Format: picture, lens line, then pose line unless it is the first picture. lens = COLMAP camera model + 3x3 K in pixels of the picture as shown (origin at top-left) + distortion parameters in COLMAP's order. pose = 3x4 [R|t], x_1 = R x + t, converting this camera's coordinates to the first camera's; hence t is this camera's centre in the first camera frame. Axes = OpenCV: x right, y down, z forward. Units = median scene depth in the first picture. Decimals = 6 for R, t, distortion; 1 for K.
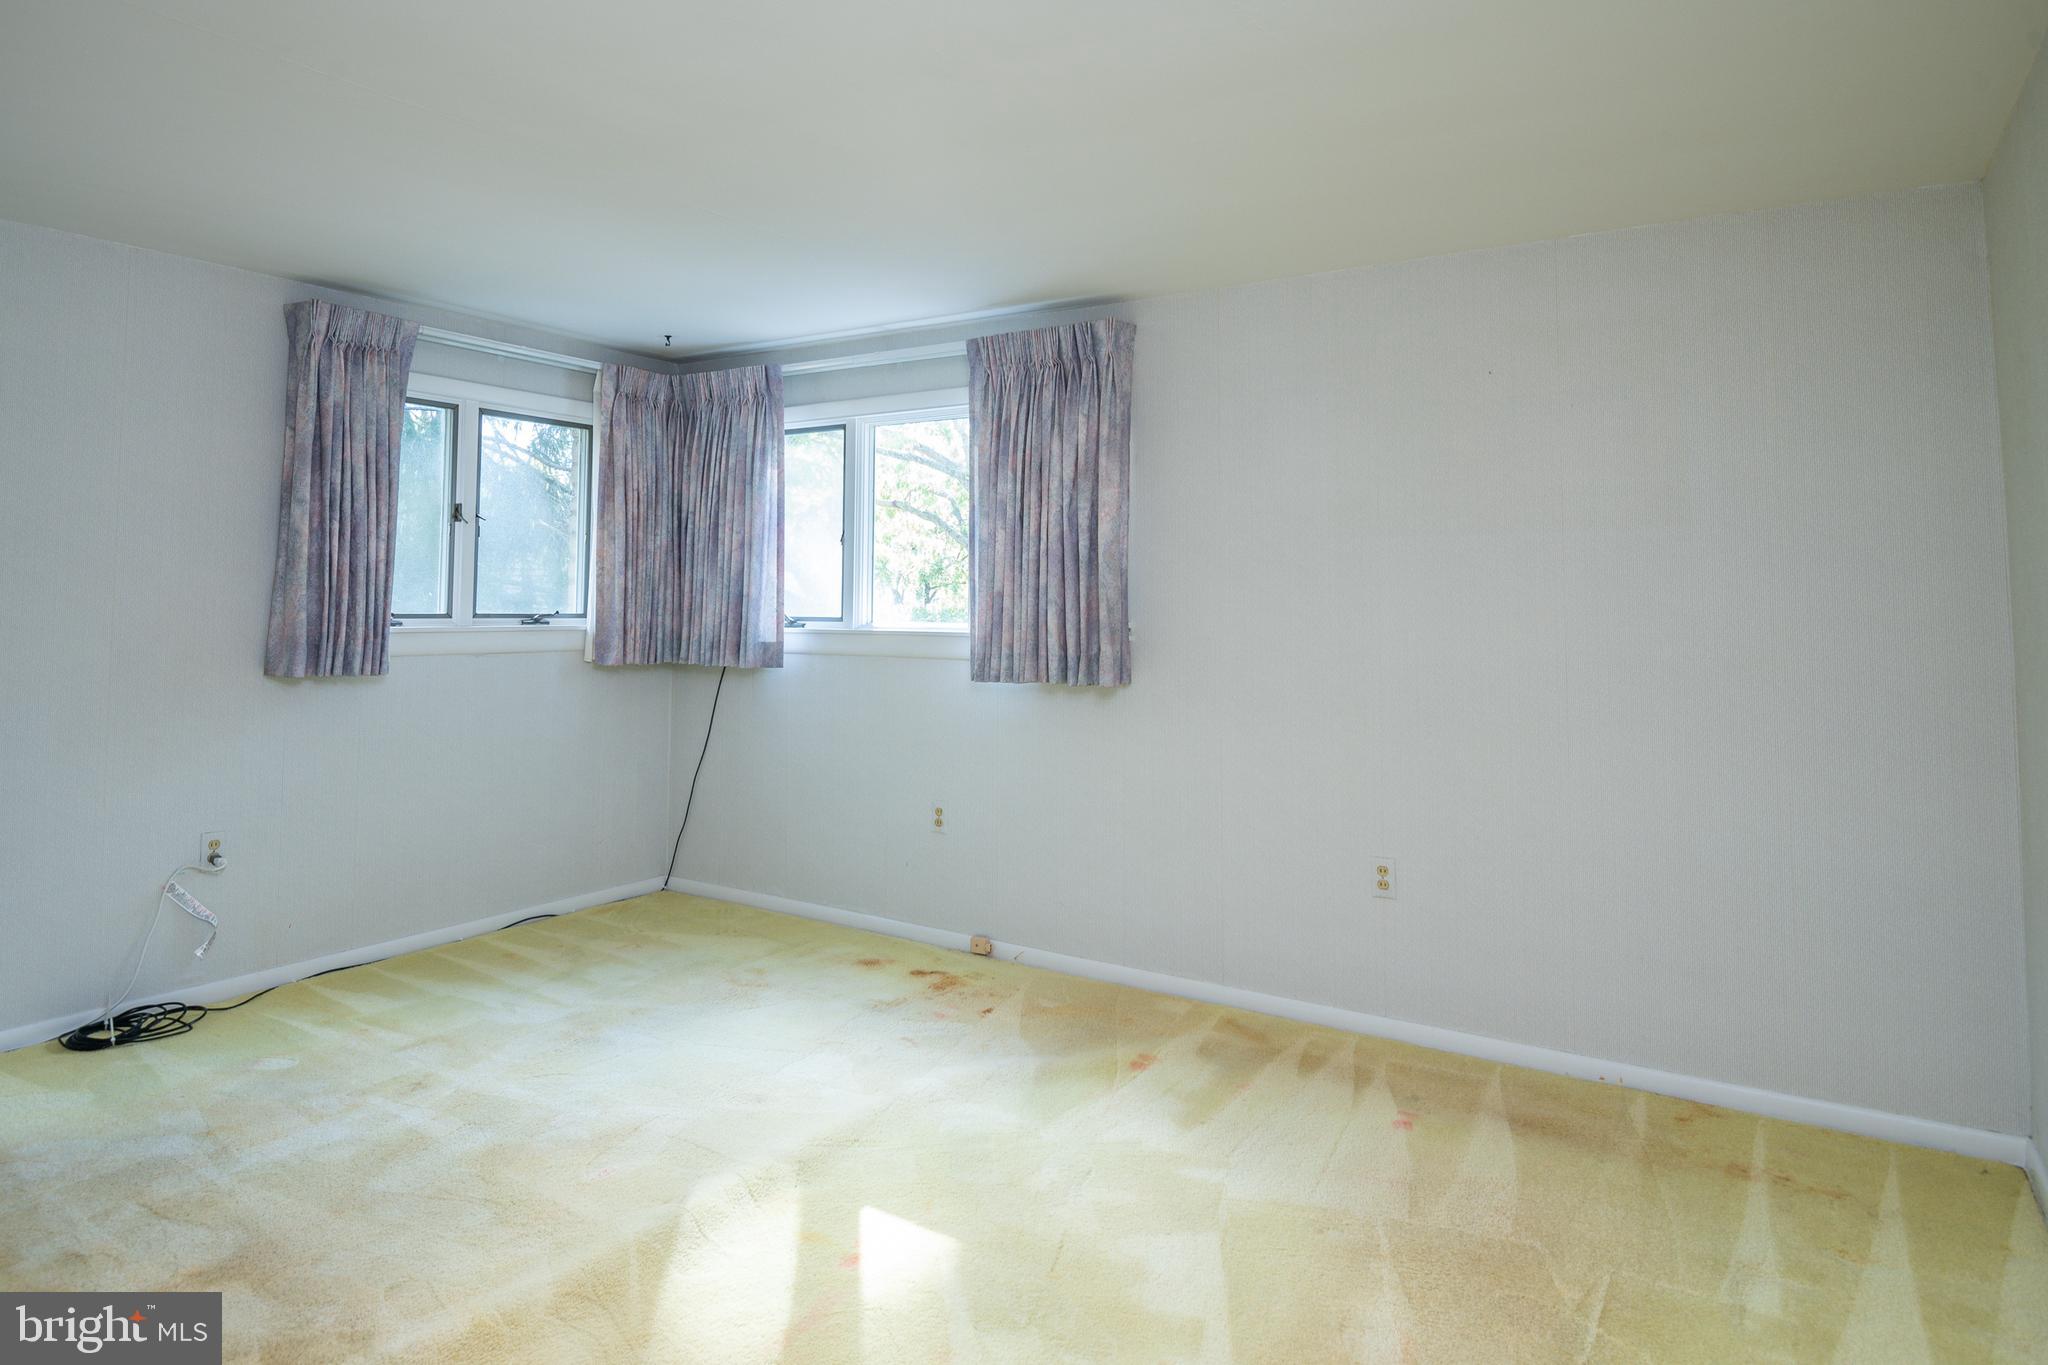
lens RADIAL K [[1171.6, 0, 998.5], [0, 1171.6, 551.0], [0, 0, 1]] dist [0.003056, -0.019722]
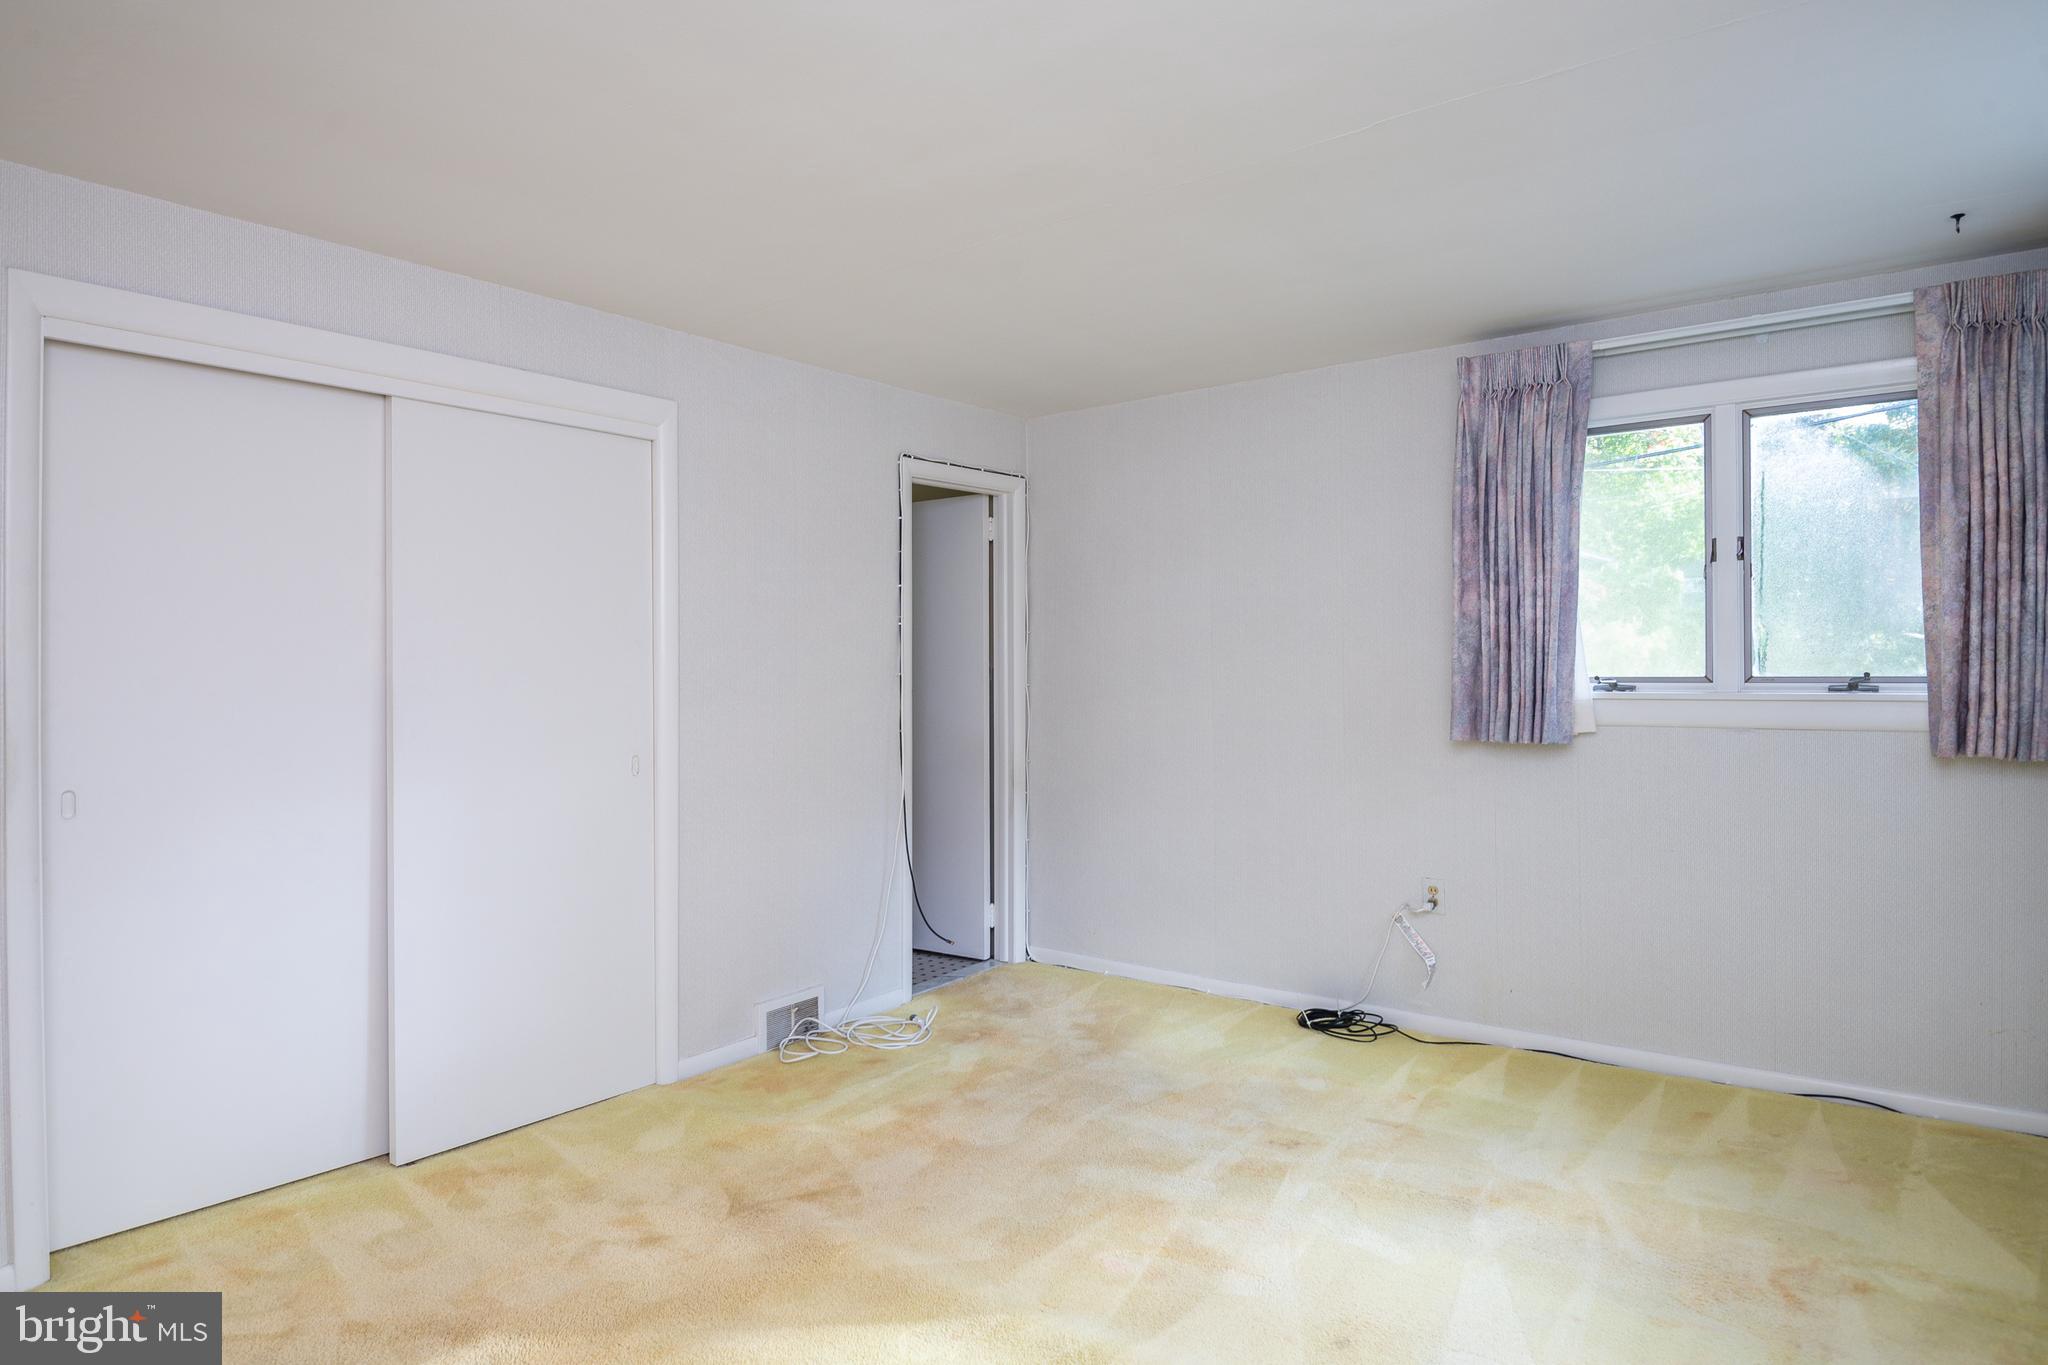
lens RADIAL K [[1171.6, 0, 1028.4], [0, 1171.6, 681.7], [0, 0, 1]] dist [0.003056, -0.019722]
pose [[-0.059312, 0.006805, -0.998216, 0.403289], [0.057618, 0.998333, 0.003382, 0.030460], [0.996575, -0.057314, -0.059606, 0.651680]]
